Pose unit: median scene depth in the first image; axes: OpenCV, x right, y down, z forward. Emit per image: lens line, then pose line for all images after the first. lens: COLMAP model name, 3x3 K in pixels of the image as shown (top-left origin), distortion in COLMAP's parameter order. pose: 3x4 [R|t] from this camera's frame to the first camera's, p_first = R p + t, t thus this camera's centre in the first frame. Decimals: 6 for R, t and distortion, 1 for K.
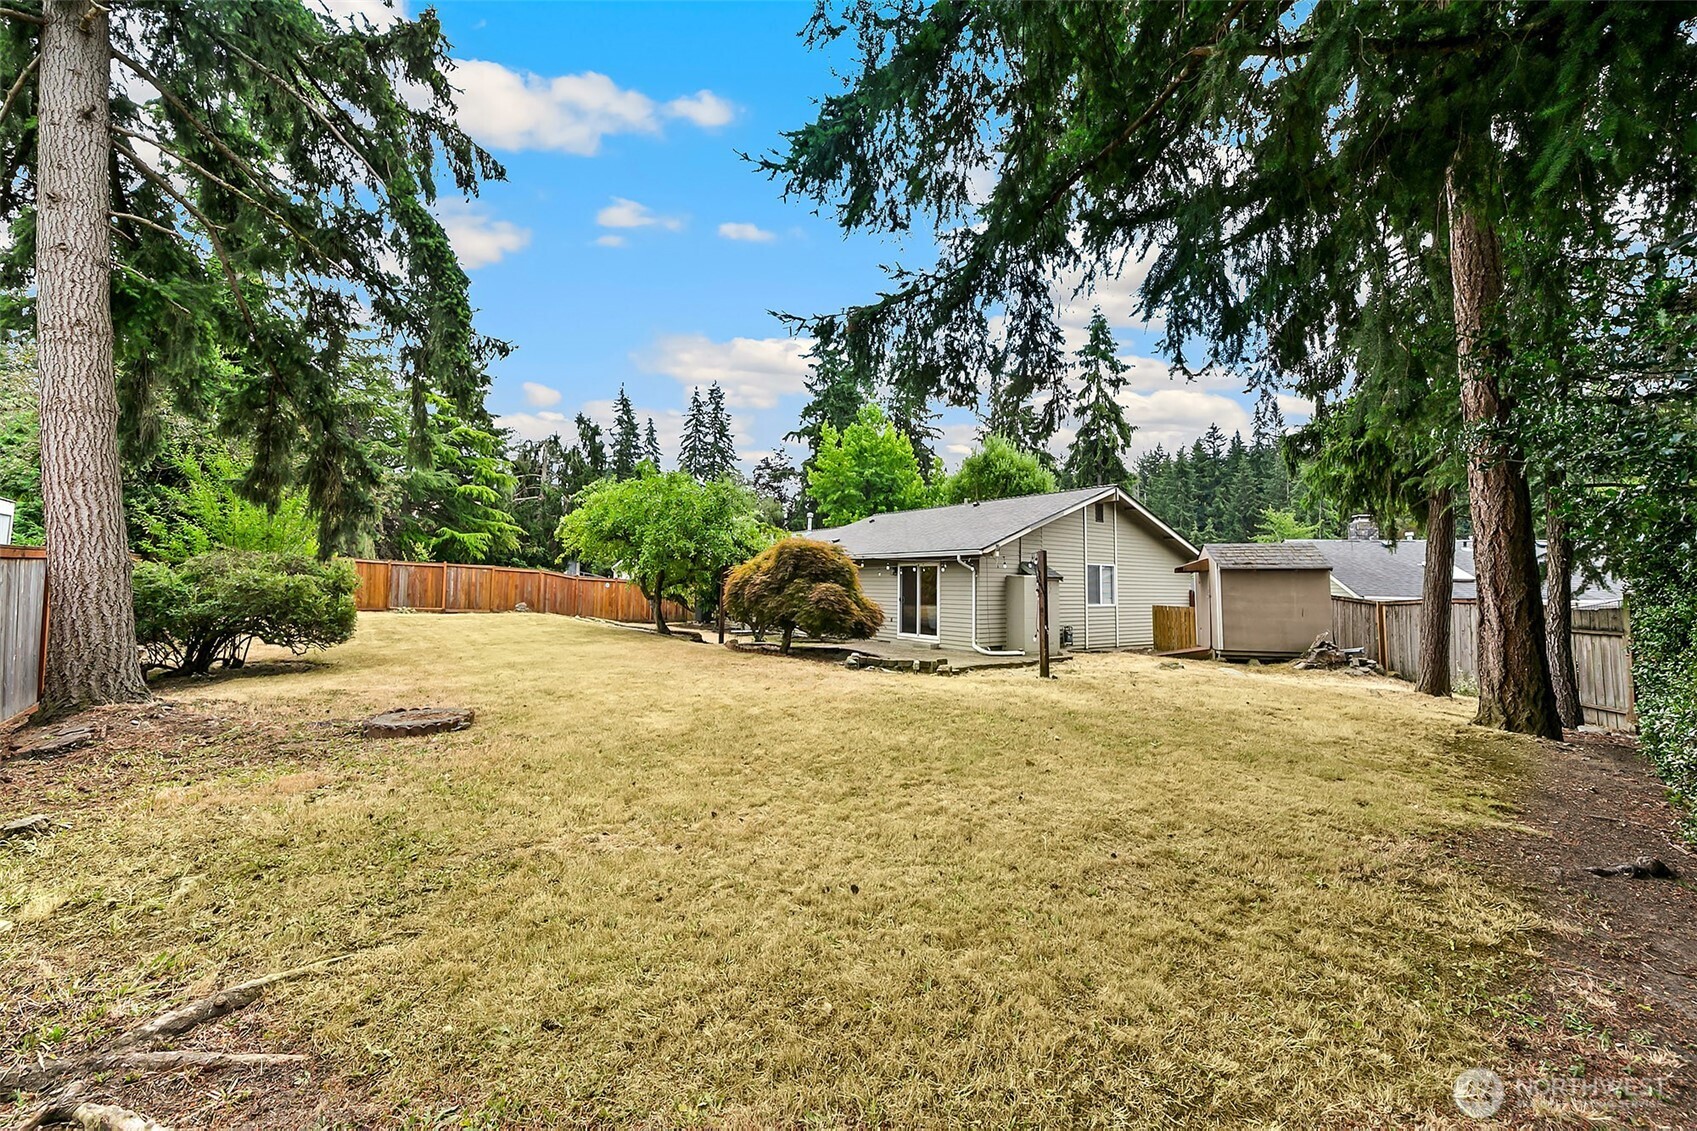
lens RADIAL K [[659.1, 0, 849.9], [0, 659.1, 578.3], [0, 0, 1]] dist [-0.002808, 0.000034]
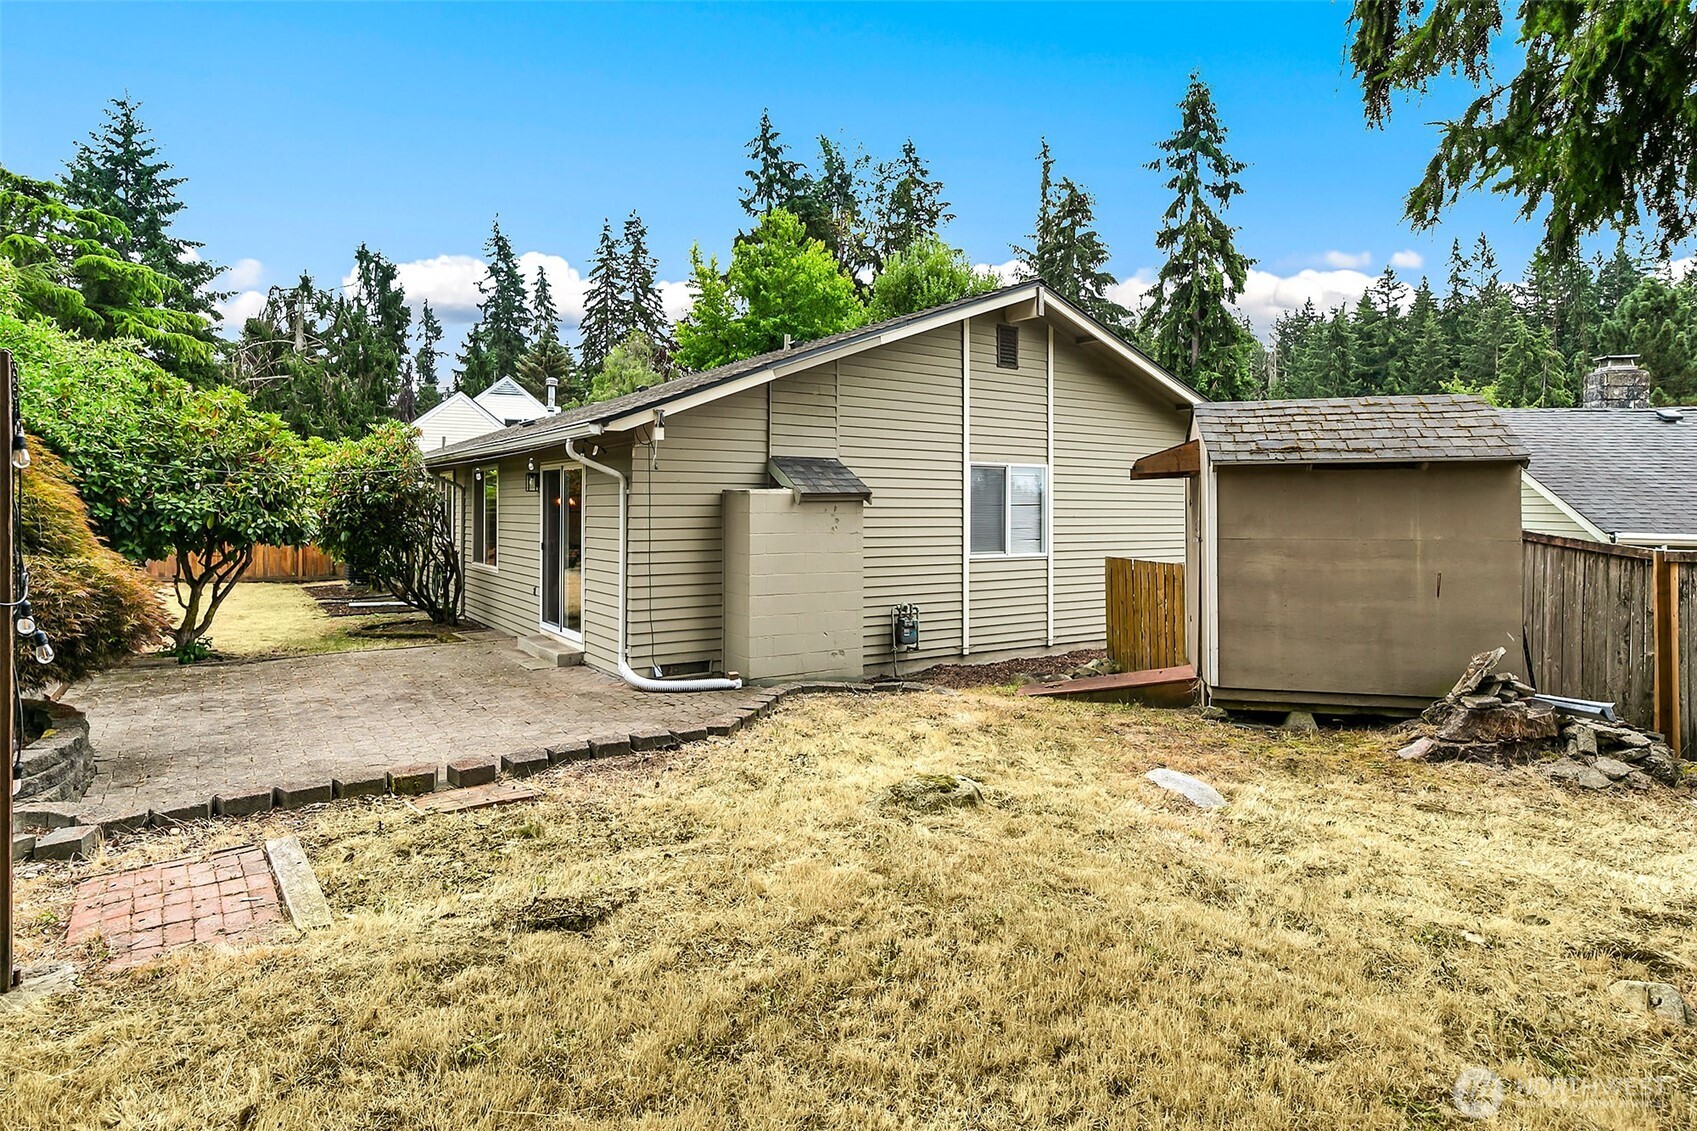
lens RADIAL K [[916.5, 0, 847.8], [0, 916.5, 548.4], [0, 0, 1]] dist [-0.000491, -0.000438]
pose [[0.999525, -0.005876, -0.030239, 0.063640], [0.007444, 0.998620, 0.051978, 0.000666], [0.029892, -0.052179, 0.998190, 0.082514]]
